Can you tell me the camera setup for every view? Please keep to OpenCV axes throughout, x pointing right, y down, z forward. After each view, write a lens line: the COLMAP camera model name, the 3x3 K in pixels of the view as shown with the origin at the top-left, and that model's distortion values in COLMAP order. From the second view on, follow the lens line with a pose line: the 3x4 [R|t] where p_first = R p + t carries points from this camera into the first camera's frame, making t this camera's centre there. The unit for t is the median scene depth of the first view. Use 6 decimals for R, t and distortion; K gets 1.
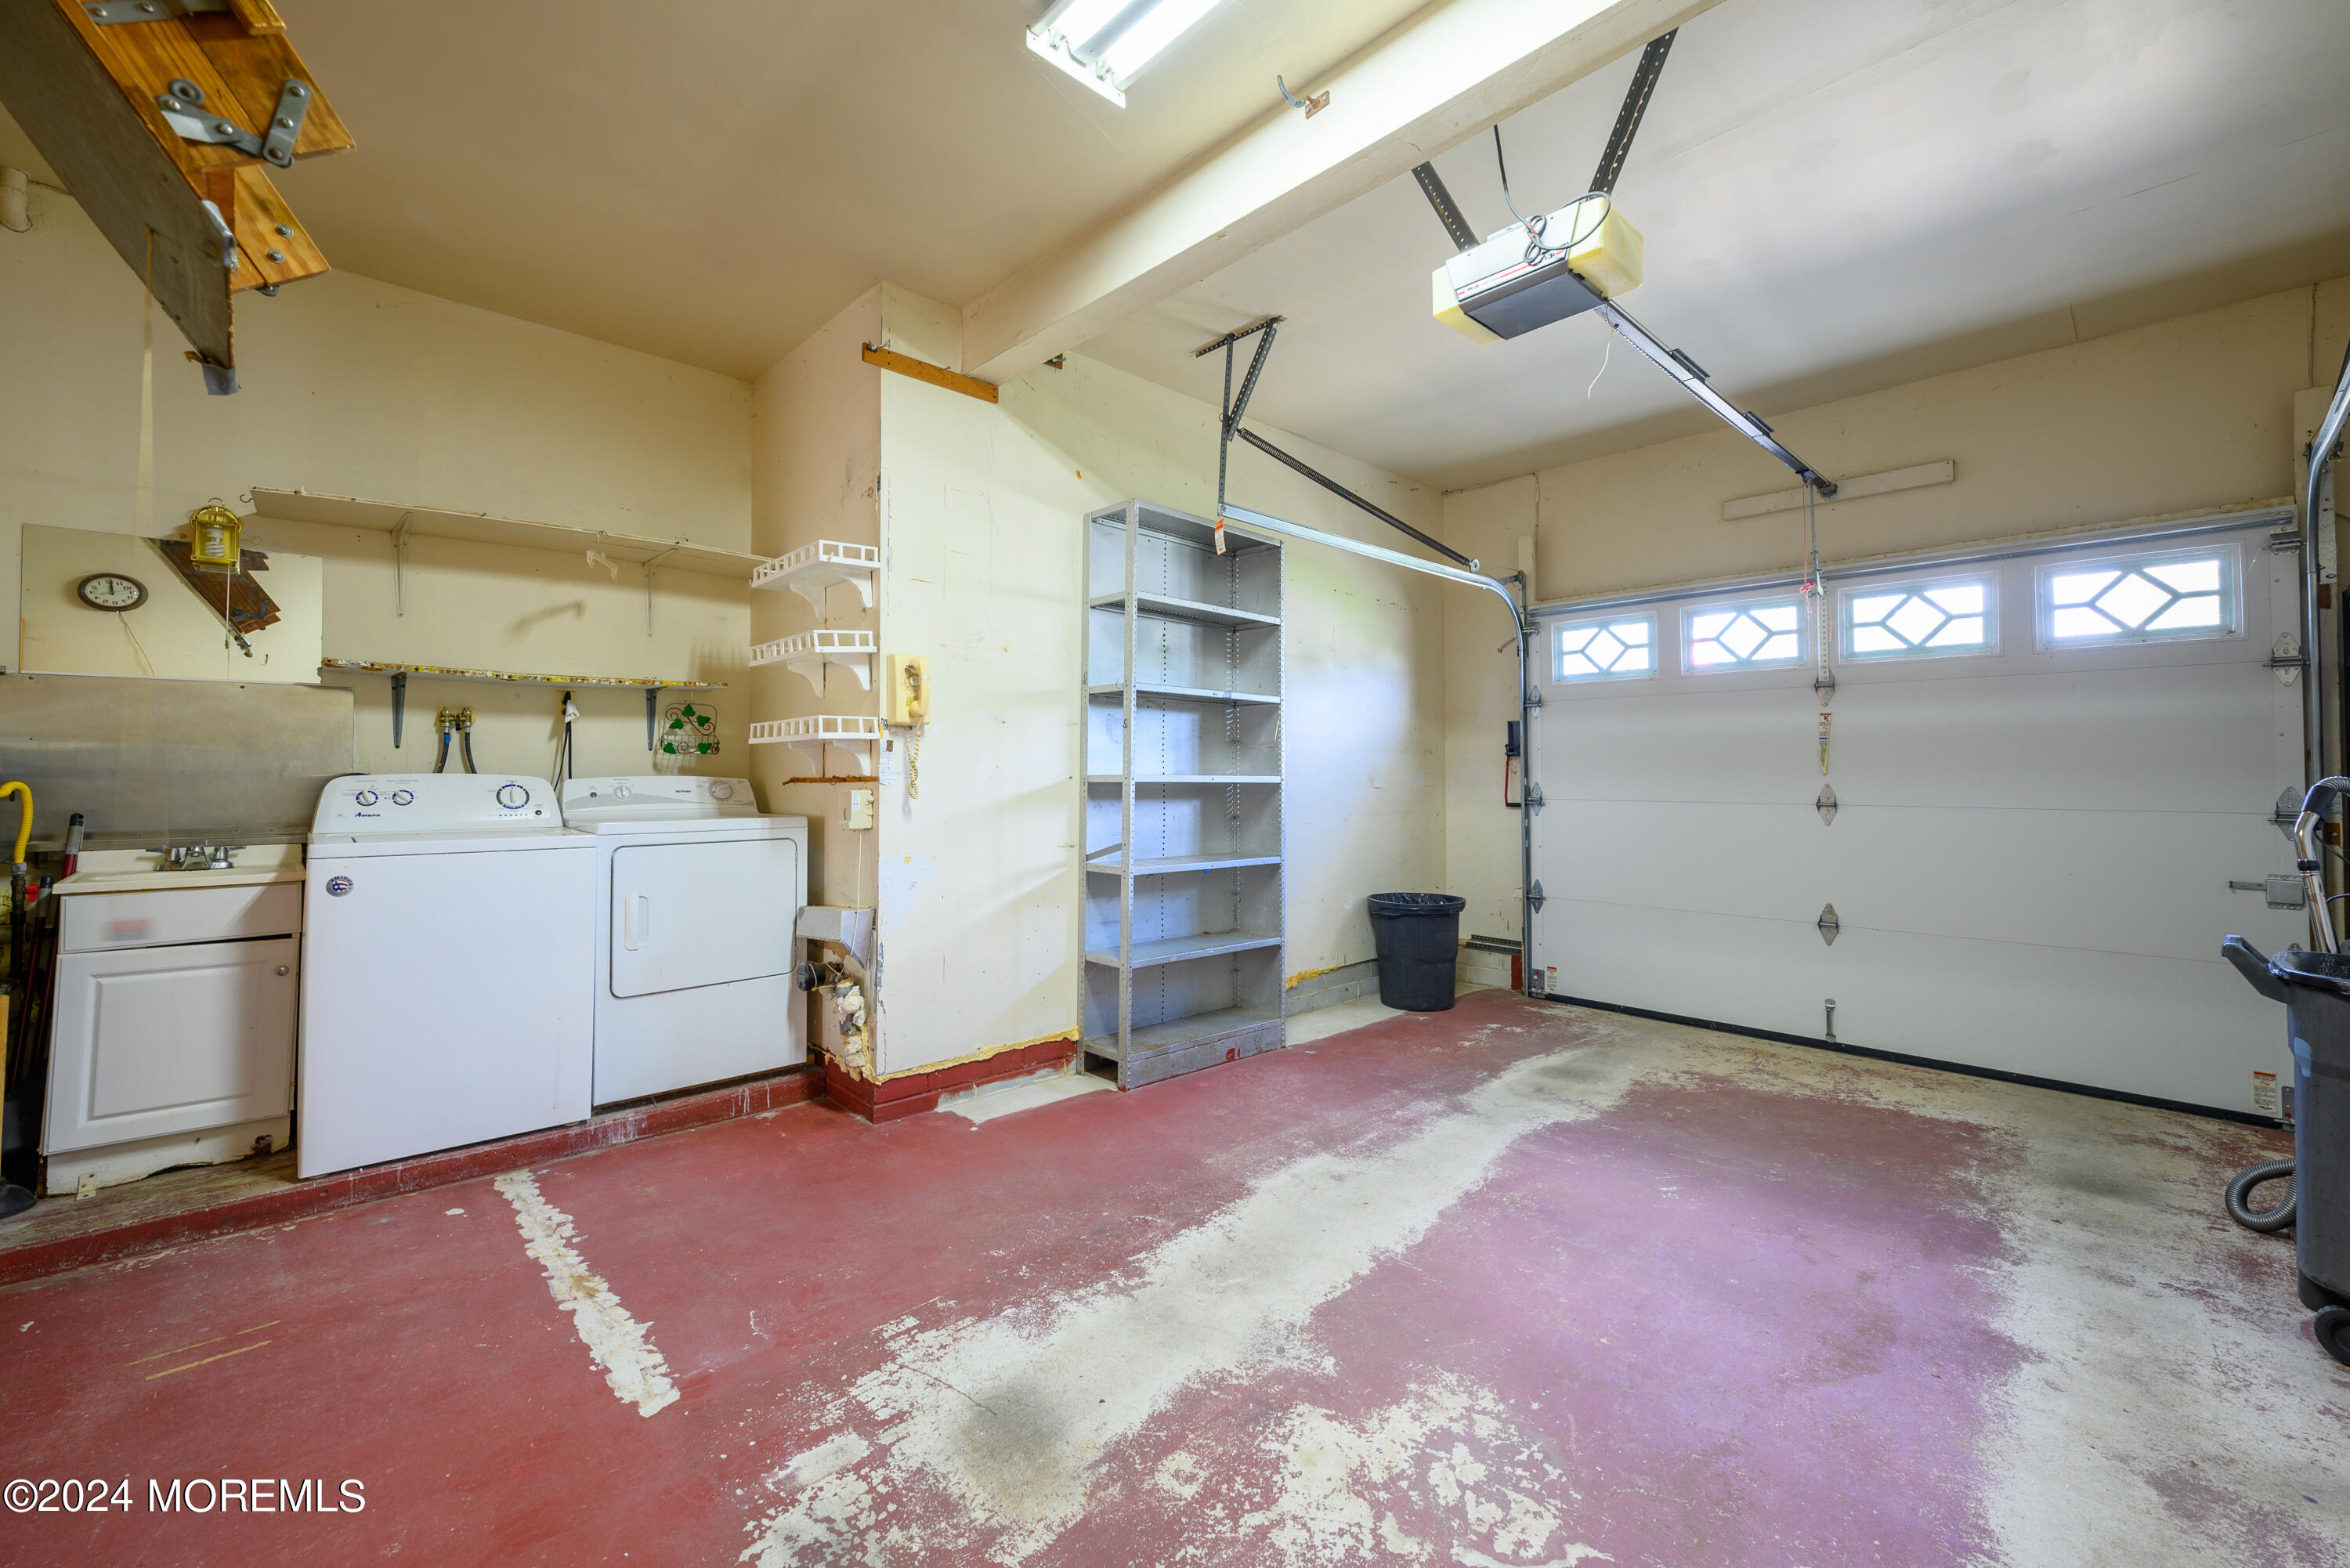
lens RADIAL K [[939.7, 0, 1170.7], [0, 939.7, 787.2], [0, 0, 1]] dist [0.000977, -0.000043]
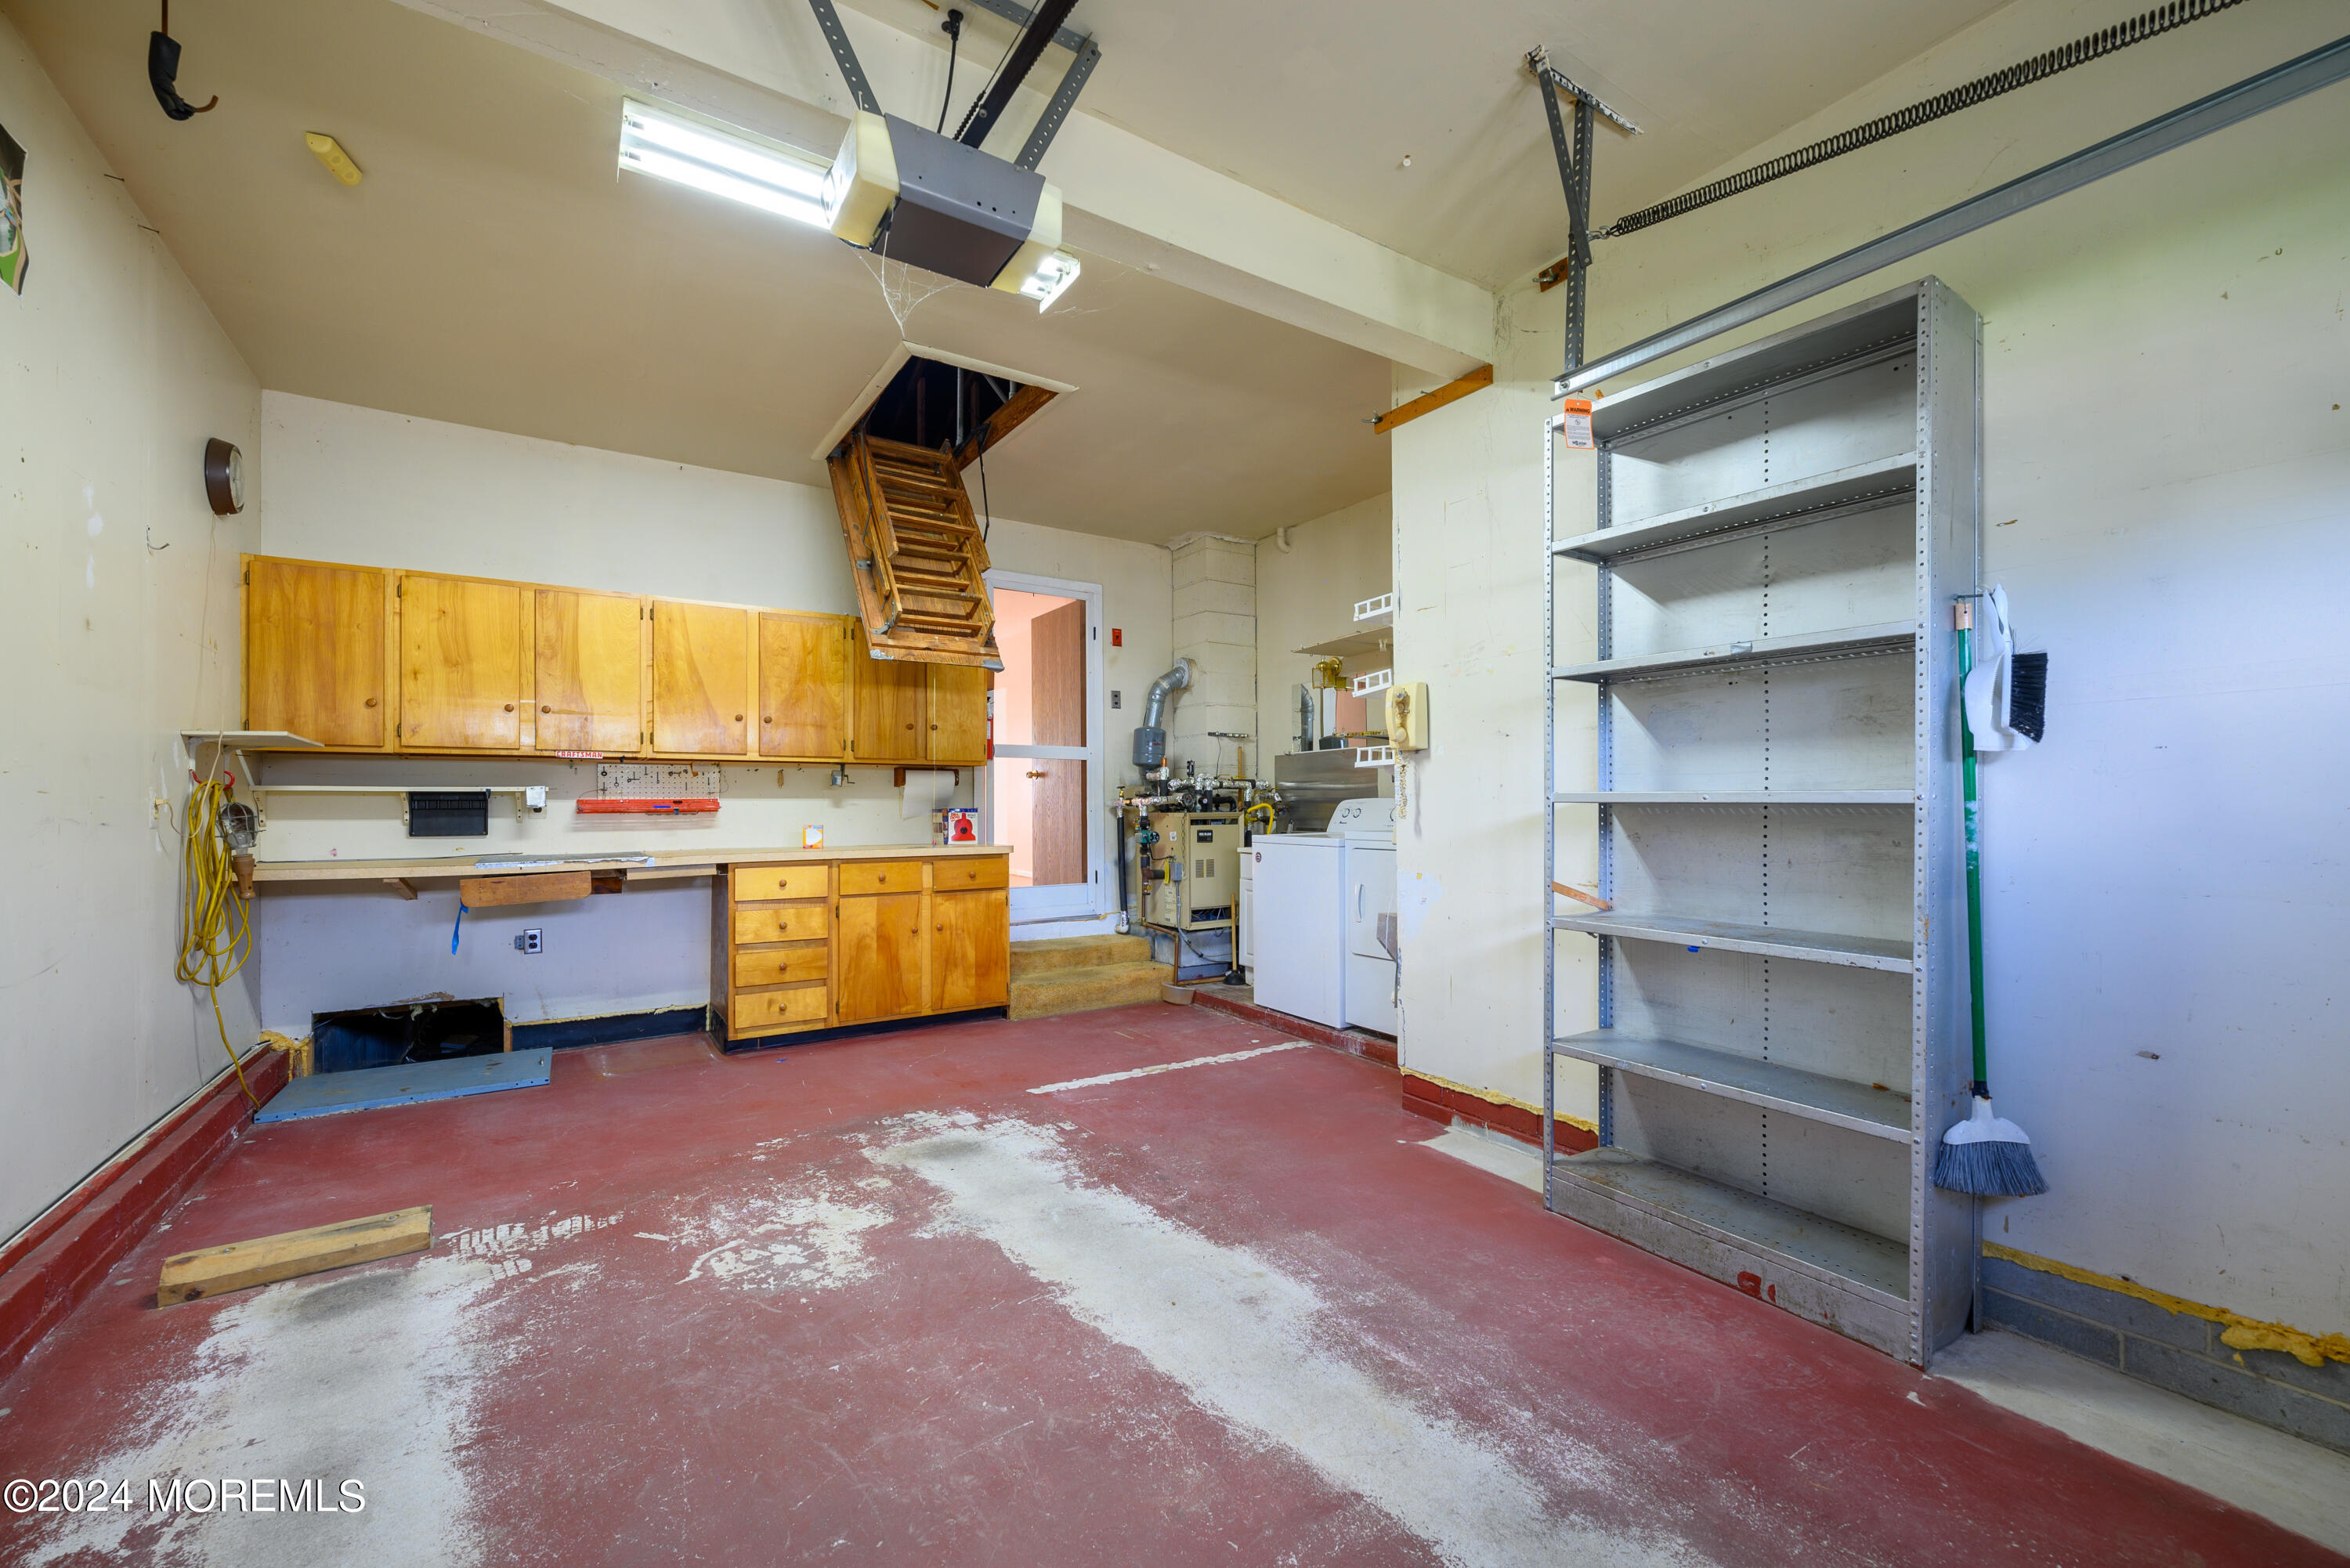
lens RADIAL K [[941.3, 0, 1179.4], [0, 941.3, 837.7], [0, 0, 1]] dist [0.000710, 0.000166]
pose [[-0.170353, 0.033336, -0.984819, 1.162632], [-0.006918, 0.999362, 0.035025, -0.002189], [0.985359, 0.012780, -0.170014, 1.303247]]
